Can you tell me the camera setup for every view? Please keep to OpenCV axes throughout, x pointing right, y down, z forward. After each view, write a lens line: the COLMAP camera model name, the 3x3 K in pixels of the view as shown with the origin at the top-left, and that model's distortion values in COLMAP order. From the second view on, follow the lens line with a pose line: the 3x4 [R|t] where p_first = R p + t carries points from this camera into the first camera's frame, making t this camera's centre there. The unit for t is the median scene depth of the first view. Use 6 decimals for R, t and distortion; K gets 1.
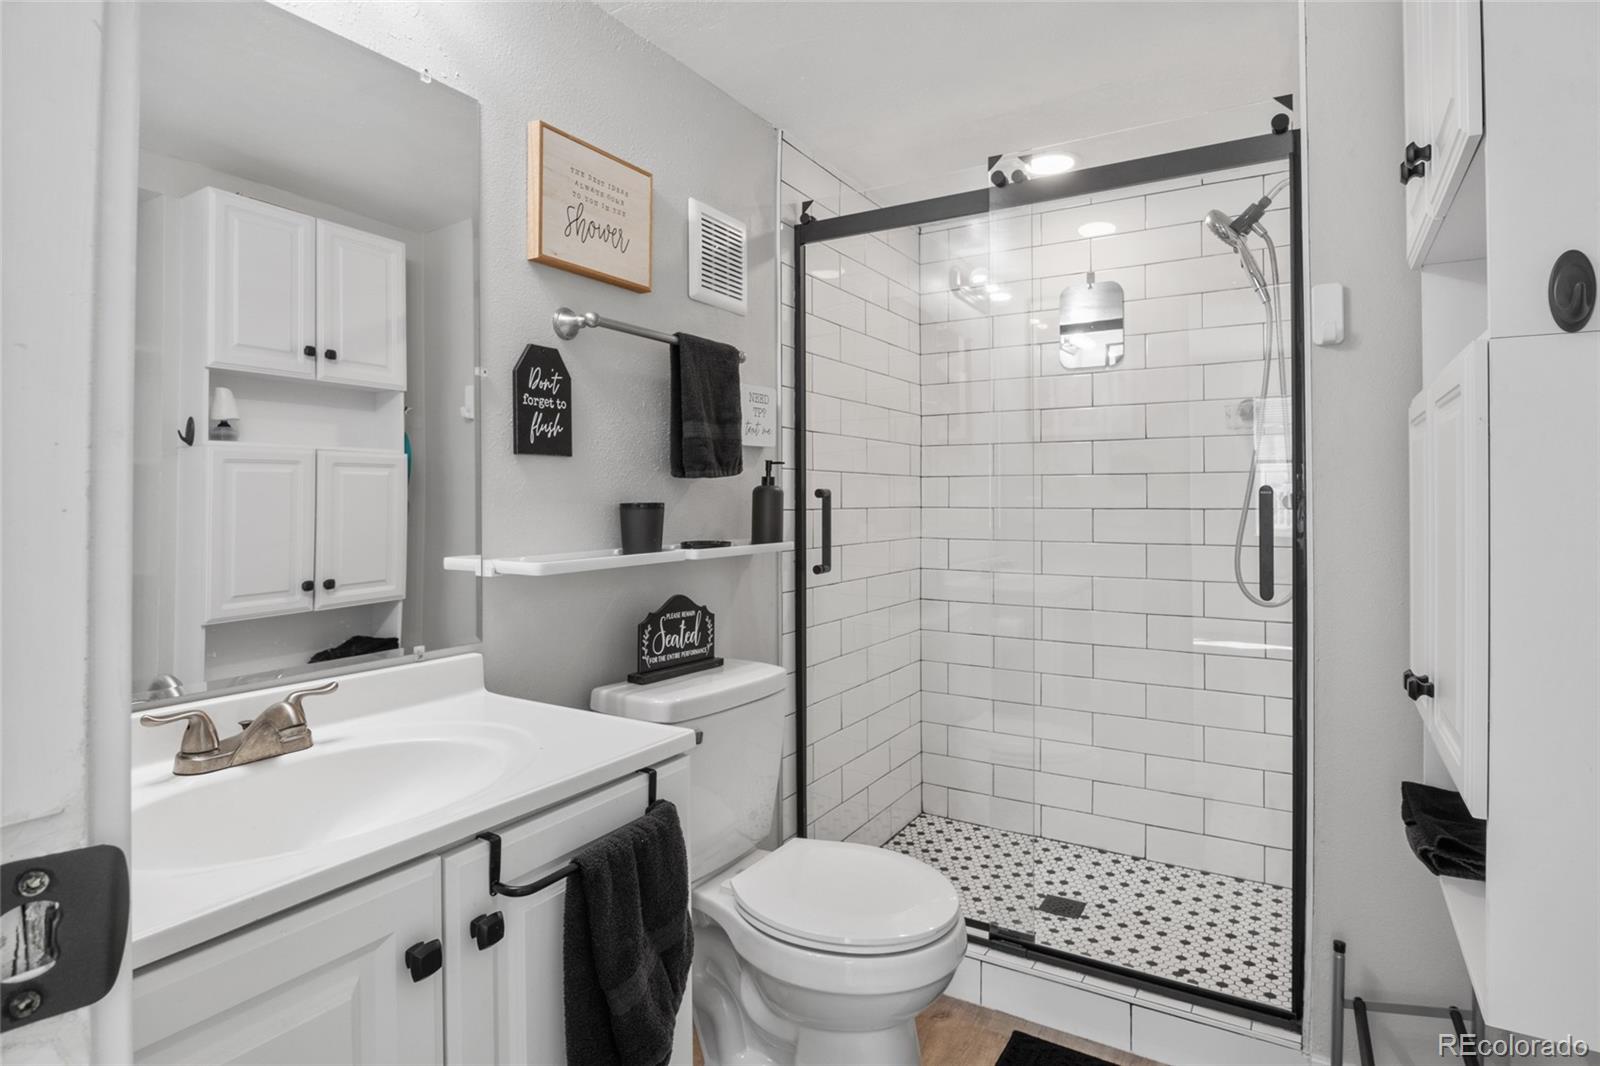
lens RADIAL K [[836.3, 0, 789.3], [0, 836.3, 515.3], [0, 0, 1]] dist [0.001517, -0.000813]
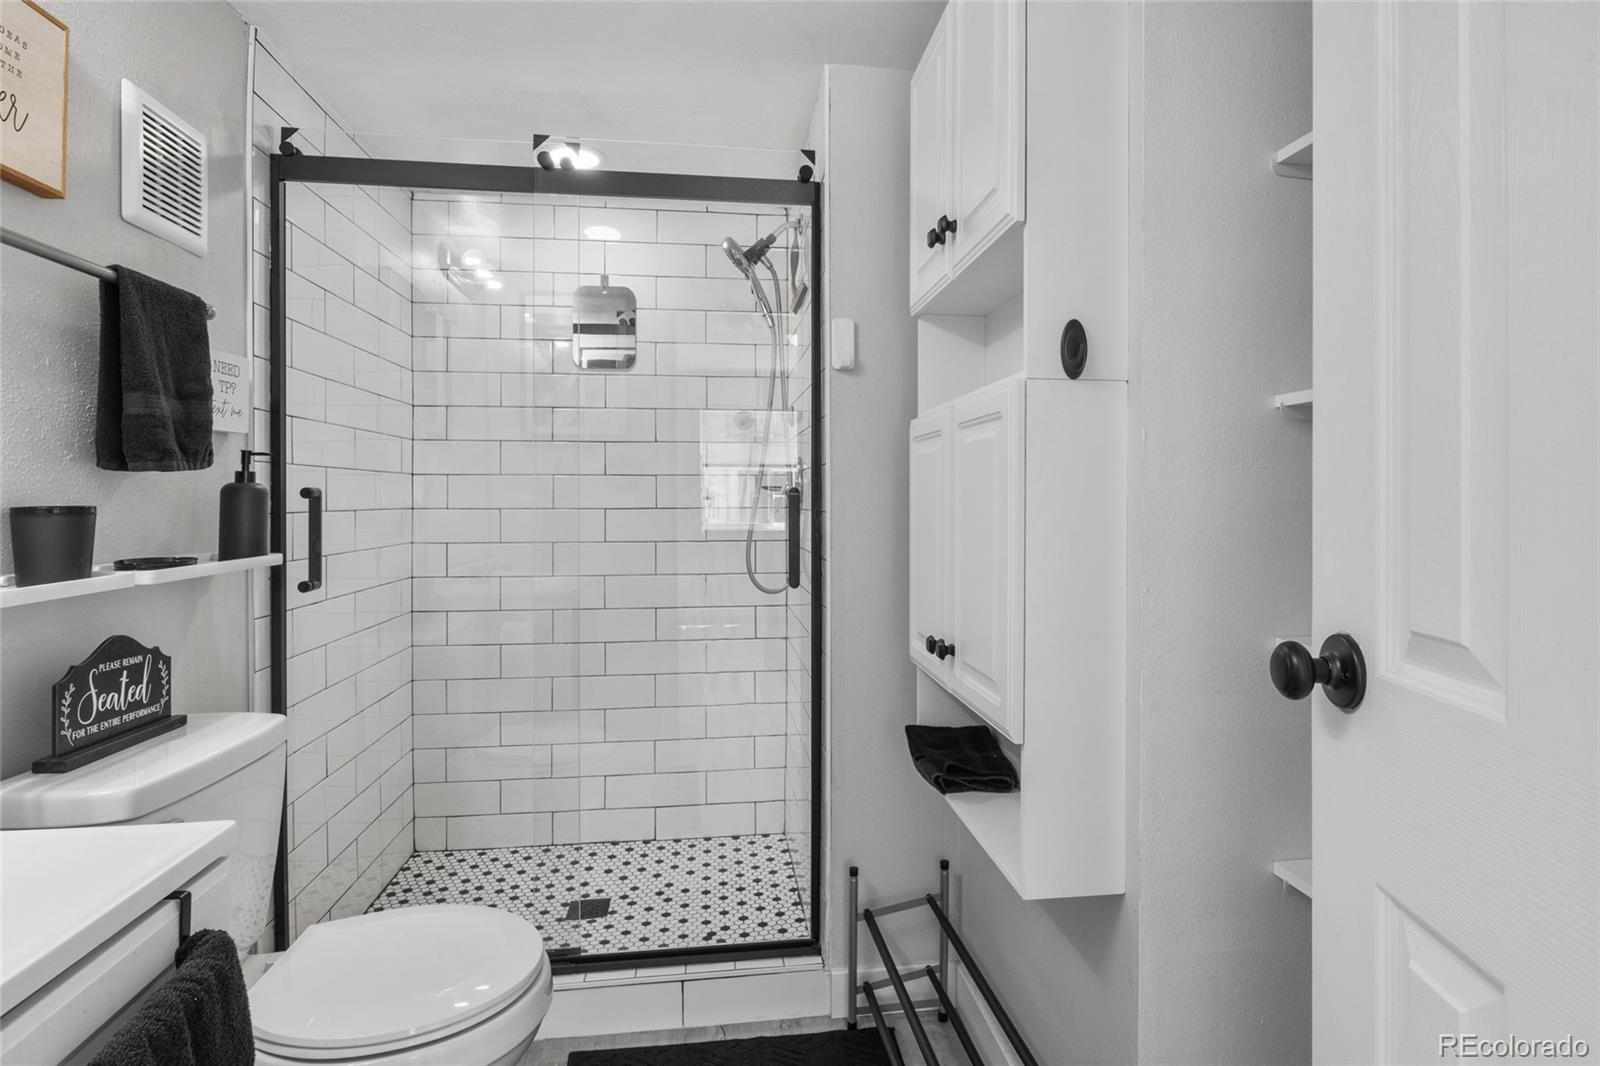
lens RADIAL K [[836.3, 0, 794.1], [0, 836.3, 516.6], [0, 0, 1]] dist [0.001517, -0.000813]
pose [[0.785442, -0.014371, 0.618769, -0.113096], [0.012618, 0.999894, 0.007205, -0.003603], [-0.618807, 0.002148, 0.785540, 0.082668]]
